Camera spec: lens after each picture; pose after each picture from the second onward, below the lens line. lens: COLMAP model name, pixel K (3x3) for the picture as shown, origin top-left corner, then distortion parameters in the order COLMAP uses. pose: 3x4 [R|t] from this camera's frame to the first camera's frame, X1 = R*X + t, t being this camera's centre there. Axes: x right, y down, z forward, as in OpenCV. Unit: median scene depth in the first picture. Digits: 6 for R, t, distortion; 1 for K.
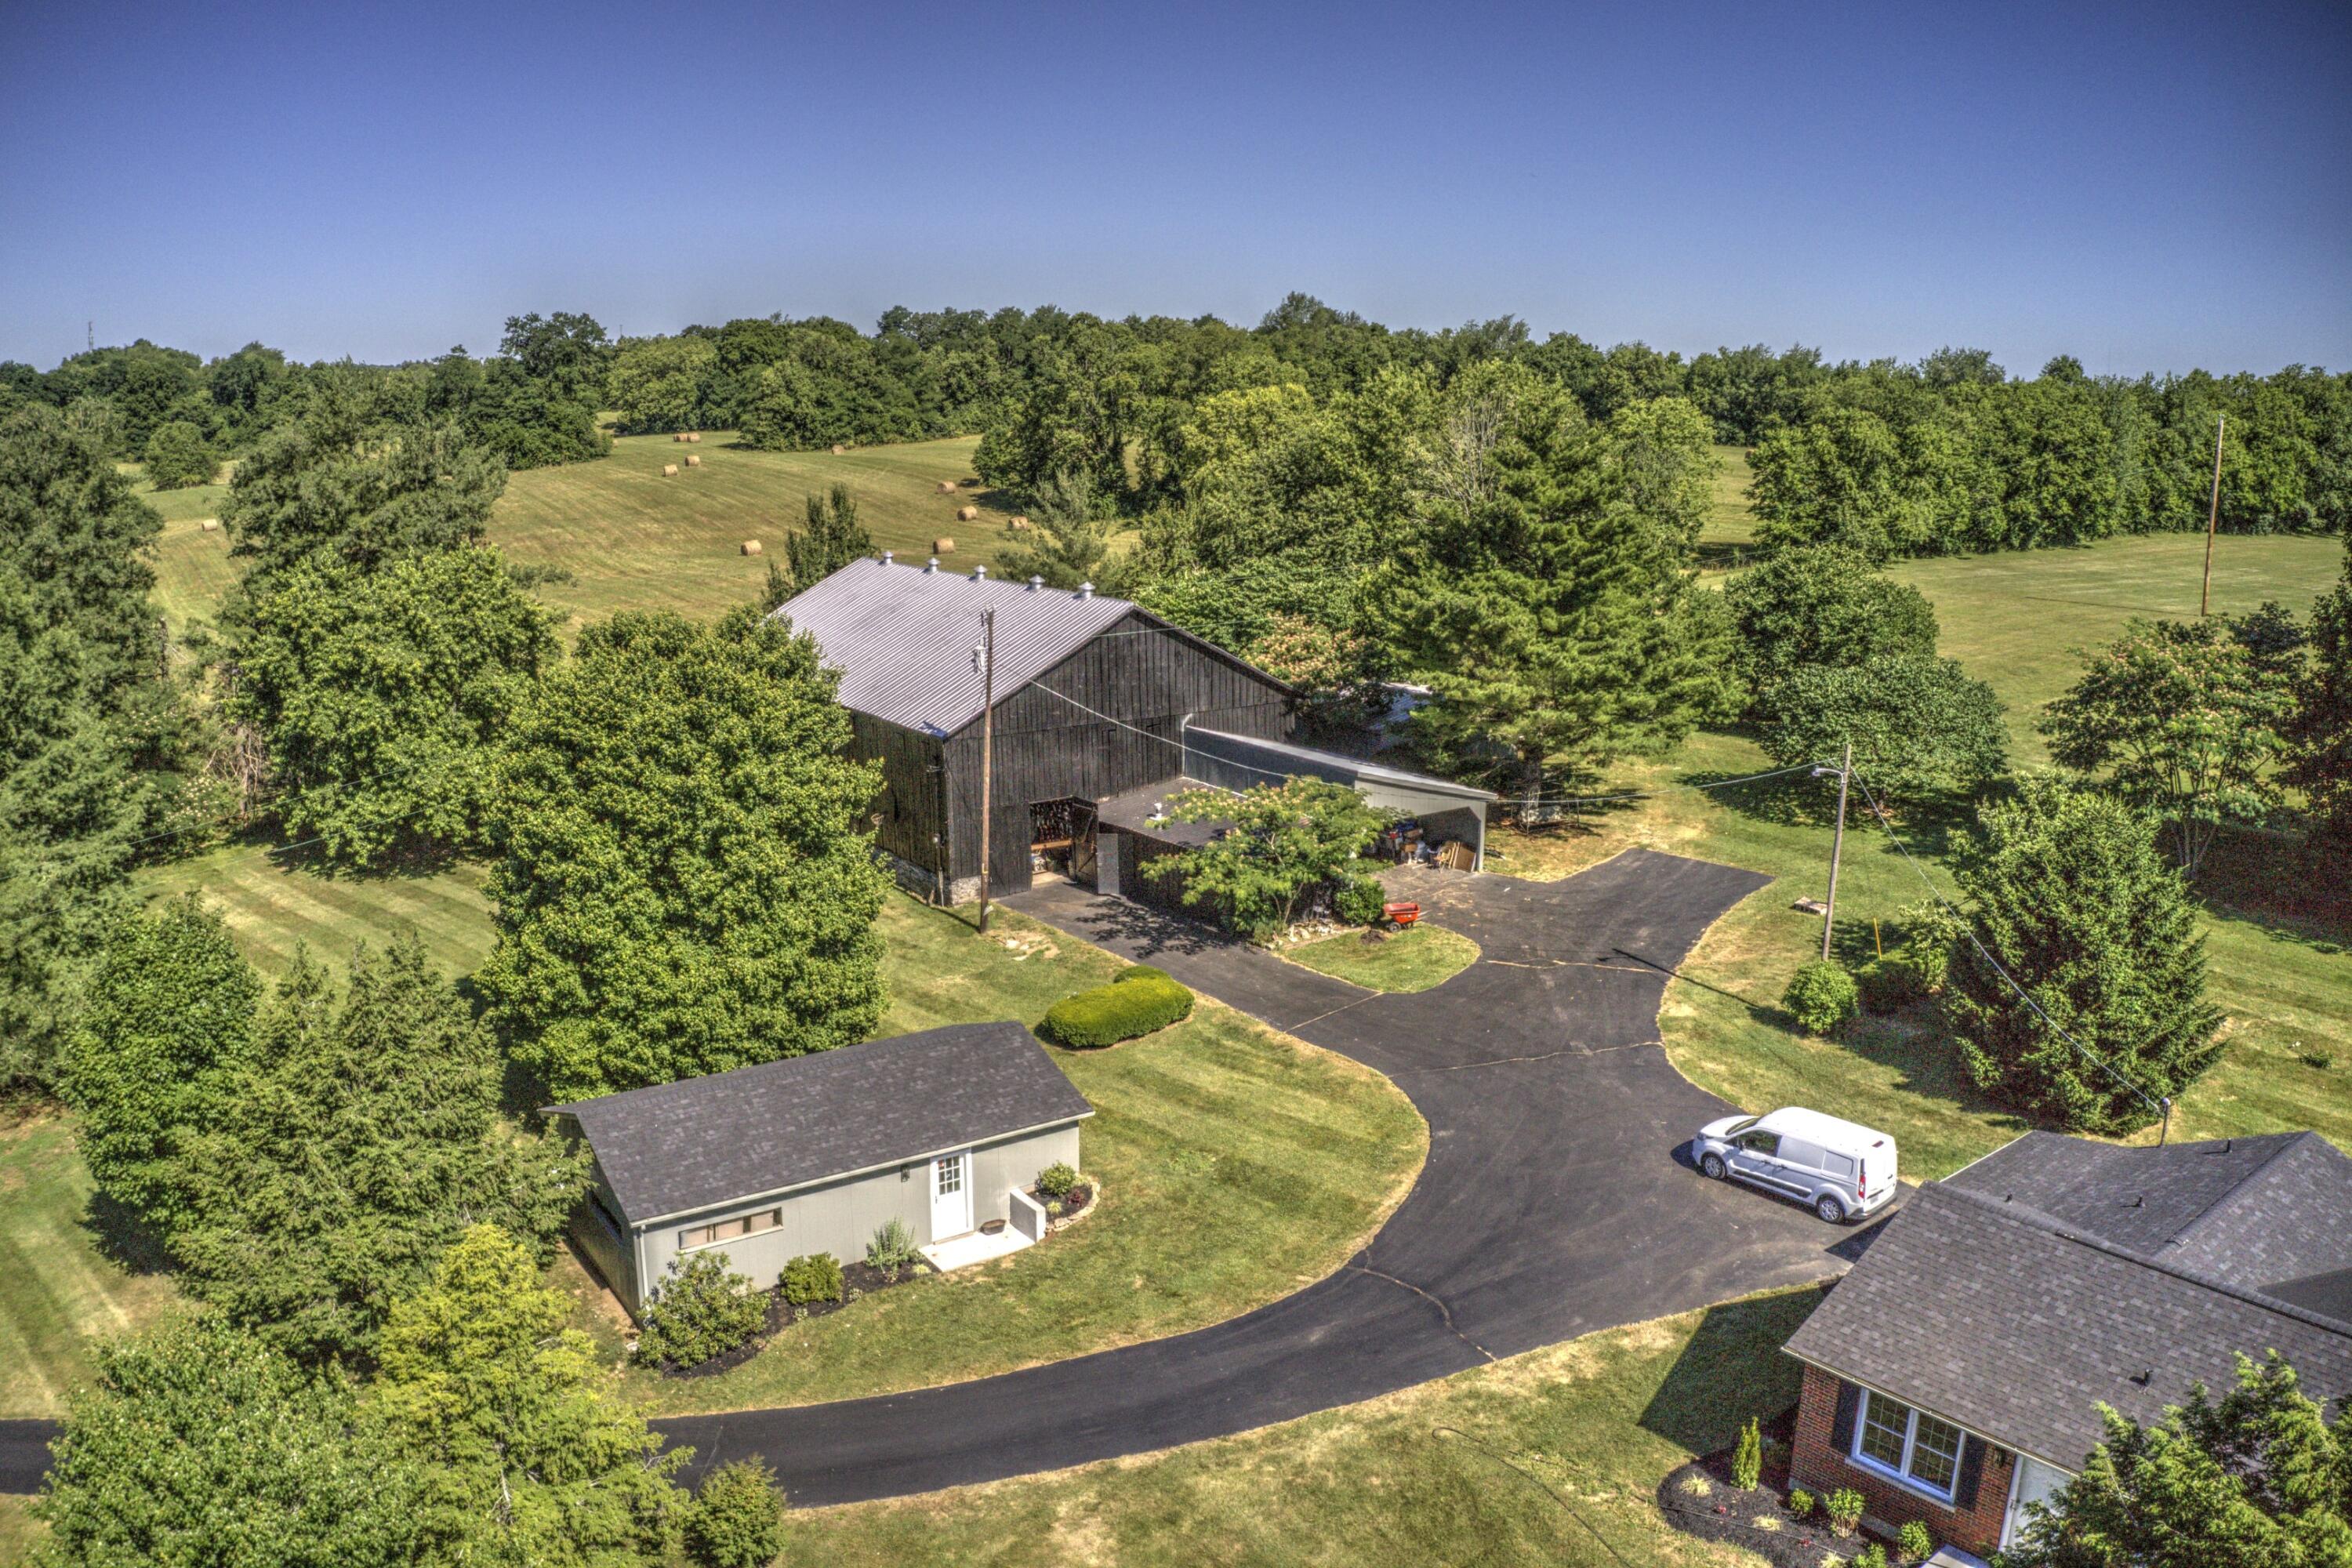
lens RADIAL K [[1870.6, 0, 1181.4], [0, 1870.6, 774.1], [0, 0, 1]] dist [-0.188595, 0.019797]
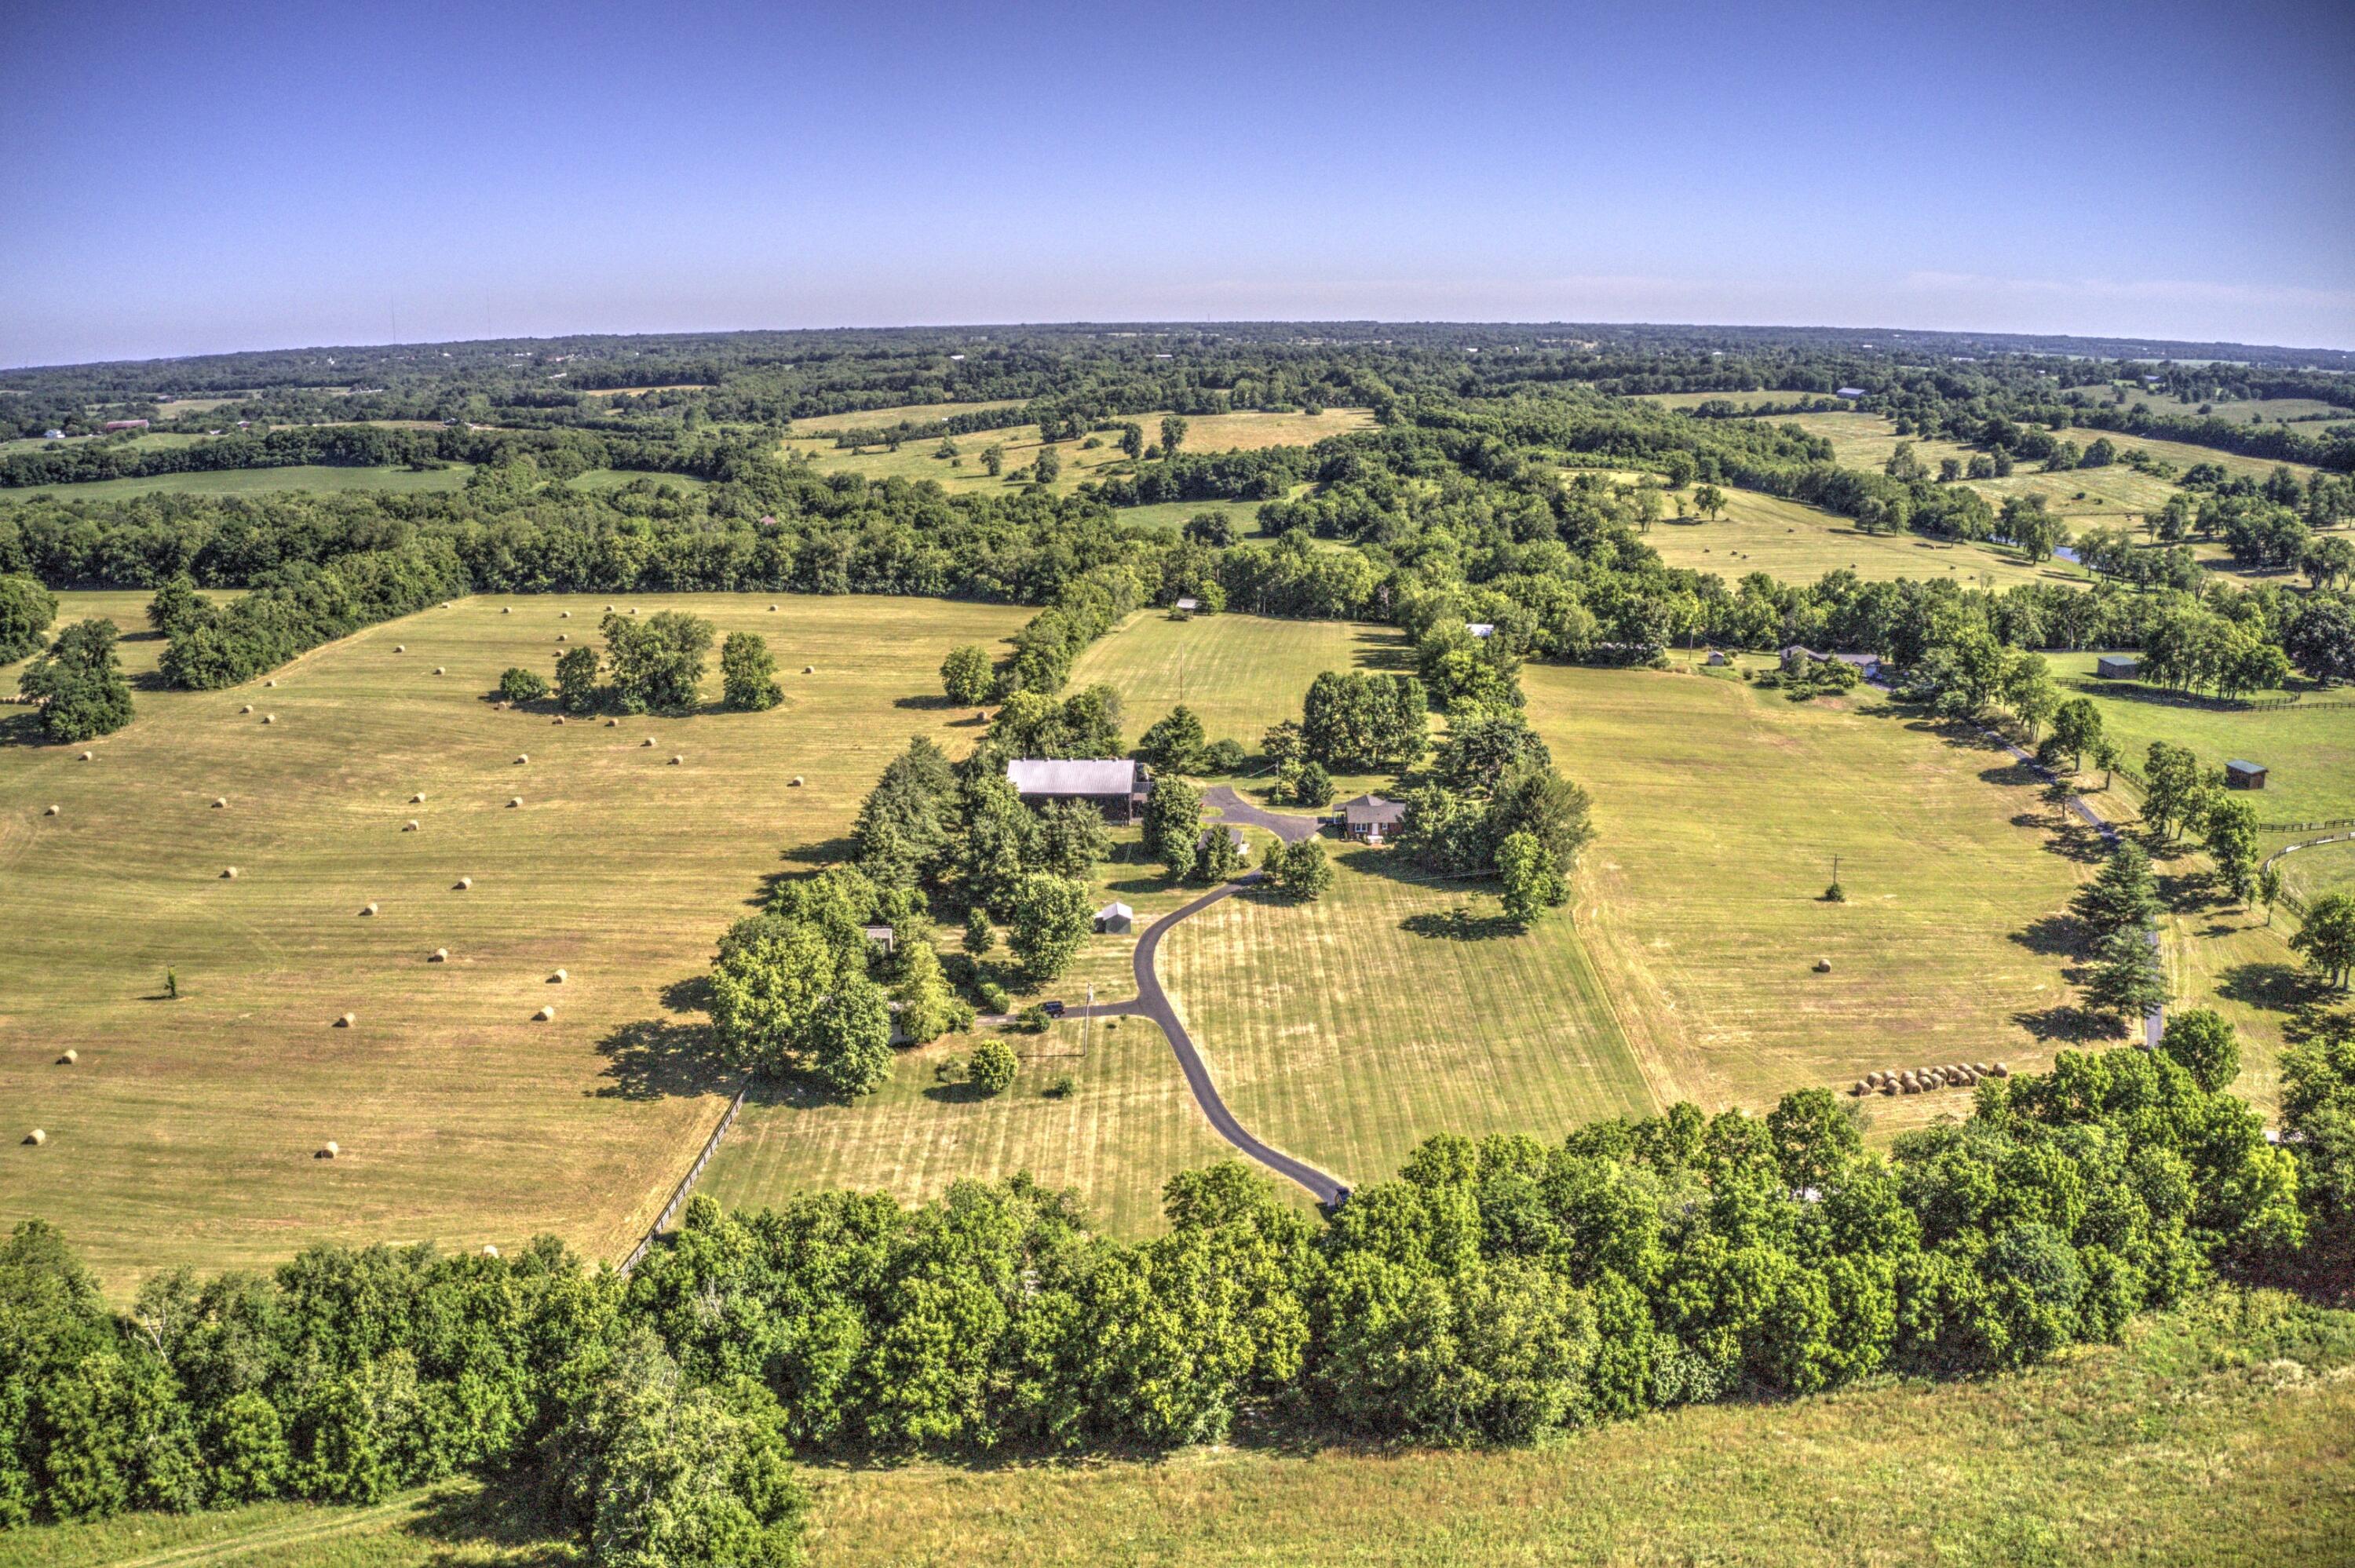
lens RADIAL K [[1908.0, 0, 1177.5], [0, 1908.0, 784.0], [0, 0, 1]] dist [-0.191865, 0.008922]
pose [[0.627155, -0.203283, 0.751900, -3.210302], [0.175463, 0.977401, 0.117896, -0.514133], [-0.758874, 0.057991, 0.648650, -2.035518]]
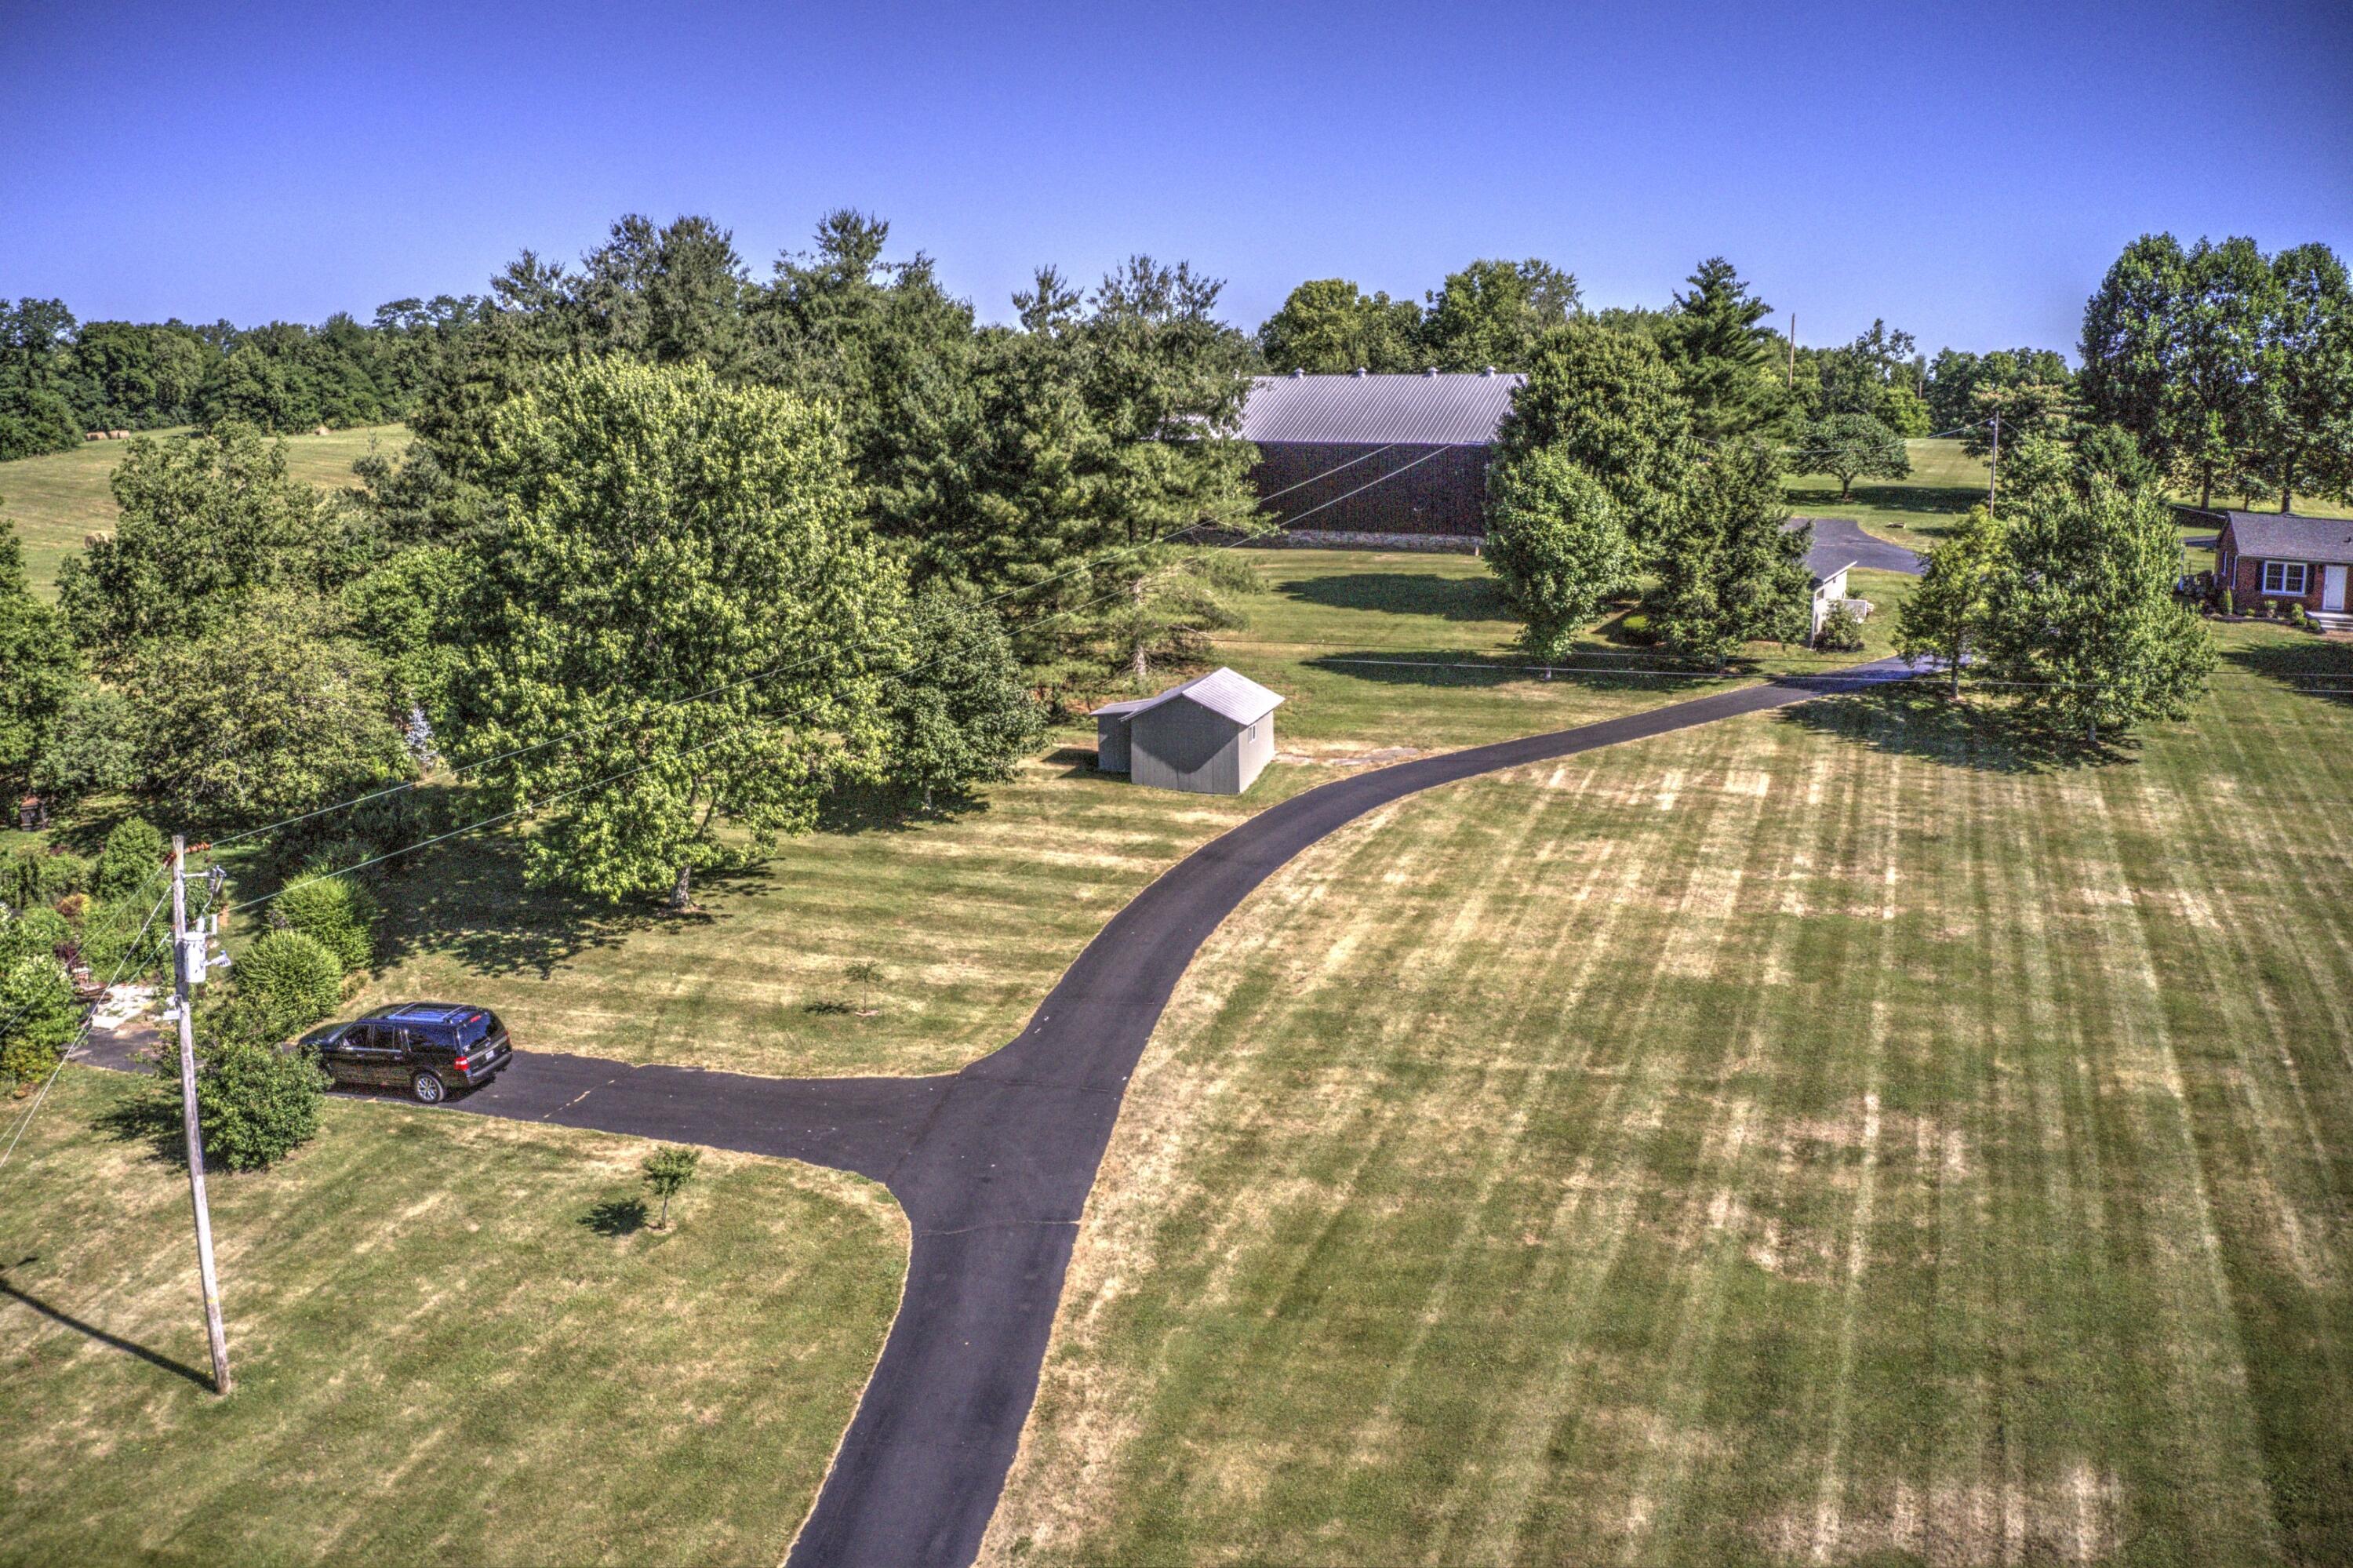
lens RADIAL K [[1871.5, 0, 1181.9], [0, 1871.5, 774.1], [0, 0, 1]] dist [-0.188595, 0.019797]
pose [[0.876837, -0.097563, 0.470785, -0.924253], [0.104632, 0.994448, 0.011207, 0.175453], [-0.469265, 0.039433, 0.882177, -0.232427]]
